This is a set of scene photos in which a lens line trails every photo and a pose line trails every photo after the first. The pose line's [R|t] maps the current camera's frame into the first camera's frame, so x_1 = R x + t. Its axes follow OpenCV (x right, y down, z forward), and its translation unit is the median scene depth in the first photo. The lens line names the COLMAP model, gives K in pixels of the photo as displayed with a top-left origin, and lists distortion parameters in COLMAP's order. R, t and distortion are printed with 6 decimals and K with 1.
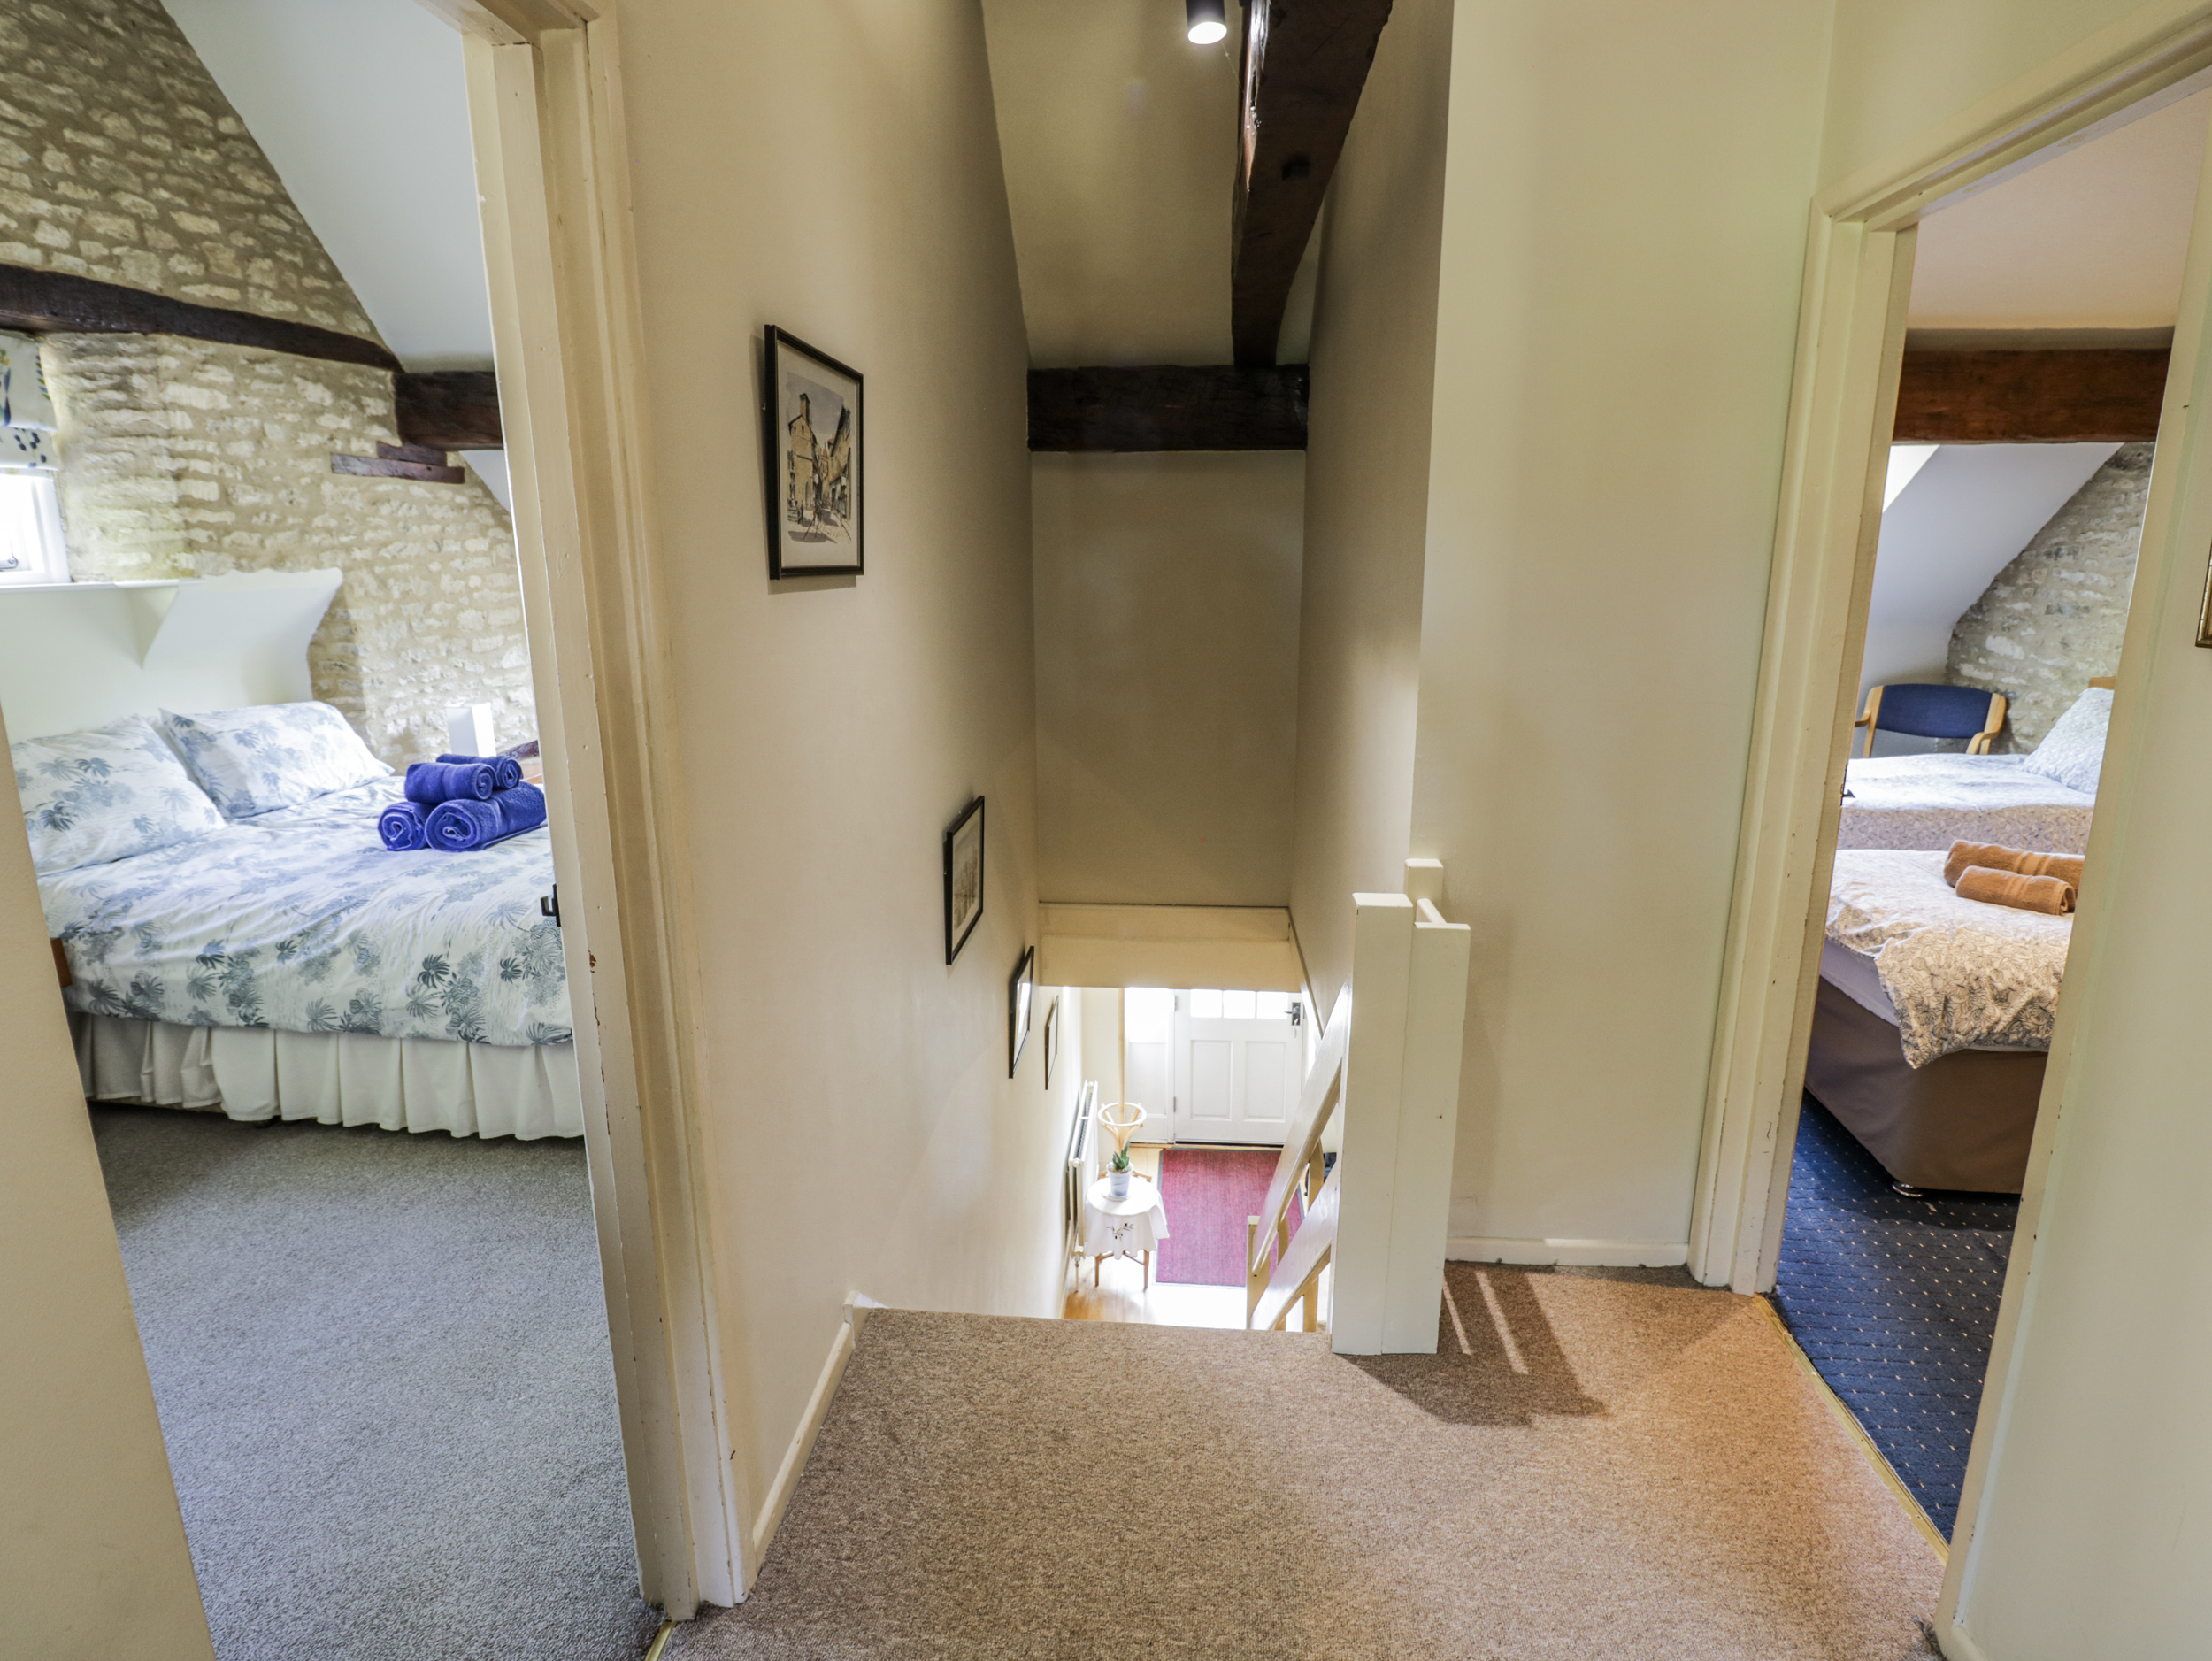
lens RADIAL K [[1140.1, 0, 1110.0], [0, 1140.1, 811.5], [0, 0, 1]] dist [-0.005543, -0.010126]
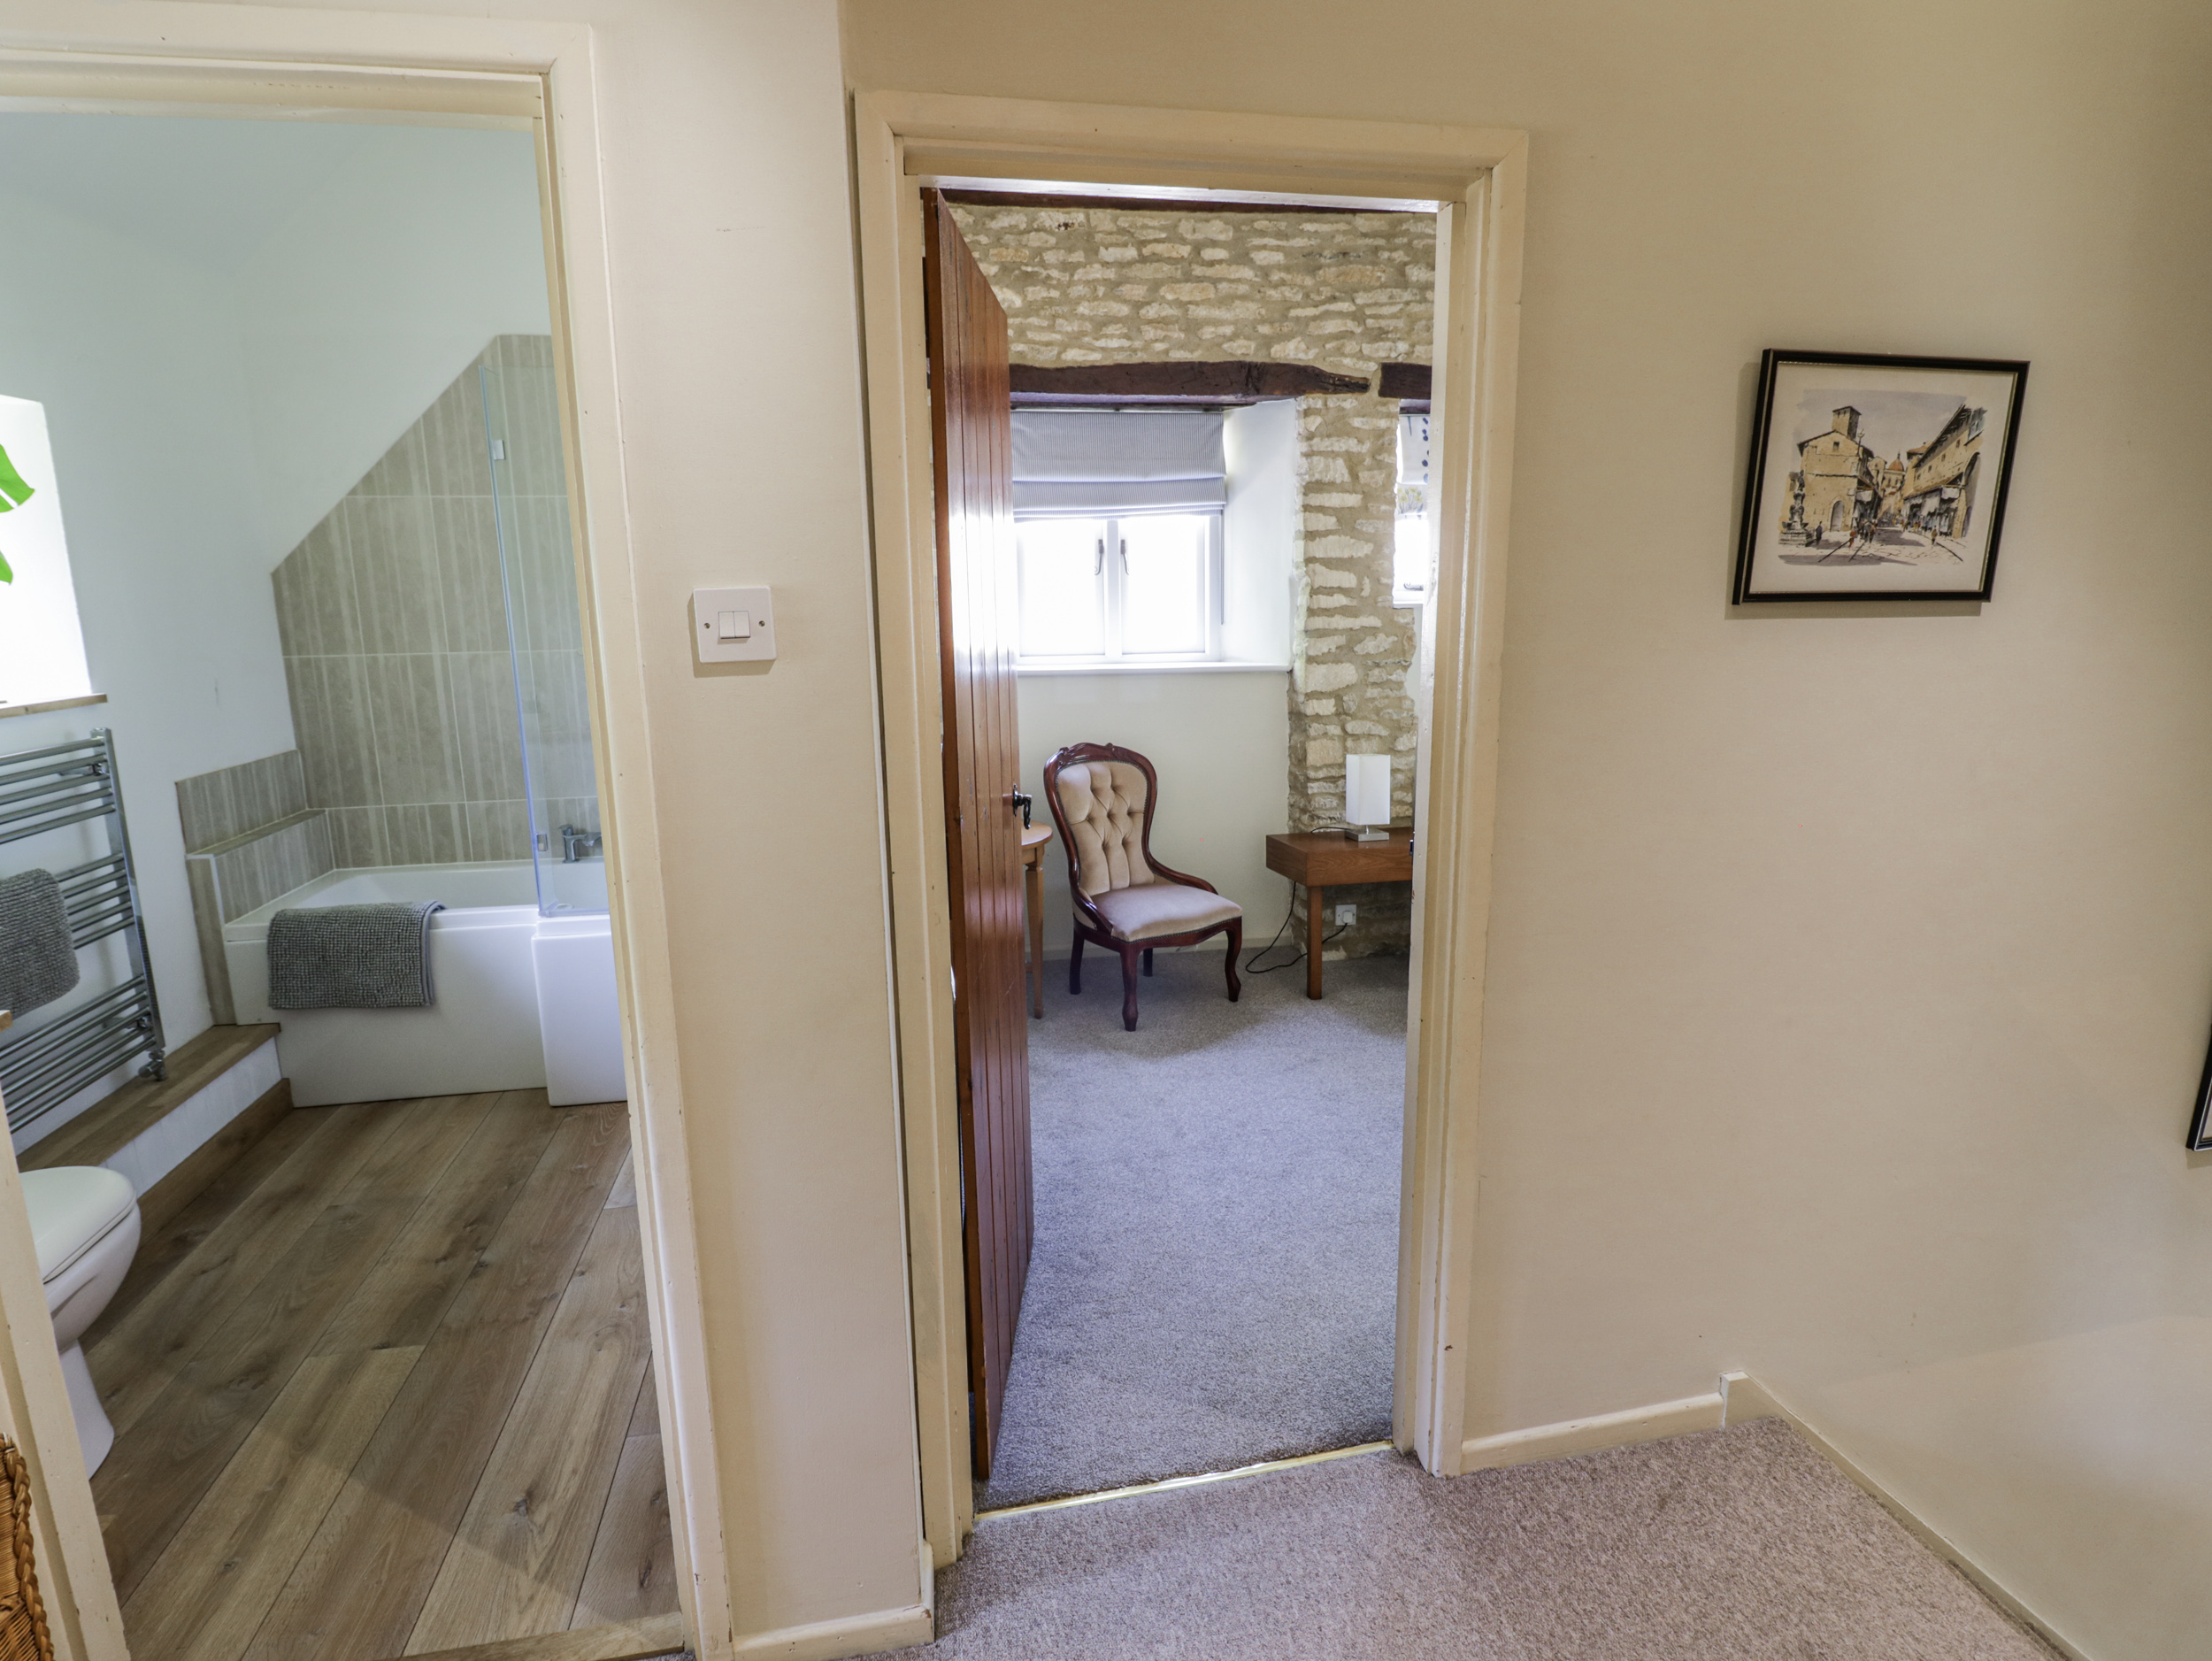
lens RADIAL K [[1140.1, 0, 1110.0], [0, 1140.1, 811.5], [0, 0, 1]] dist [-0.005543, -0.010126]
pose [[0.278088, 0.185841, -0.942407, 0.486532], [-0.200050, 0.970798, 0.132408, -0.046892], [0.939493, 0.151708, 0.307145, 0.194831]]
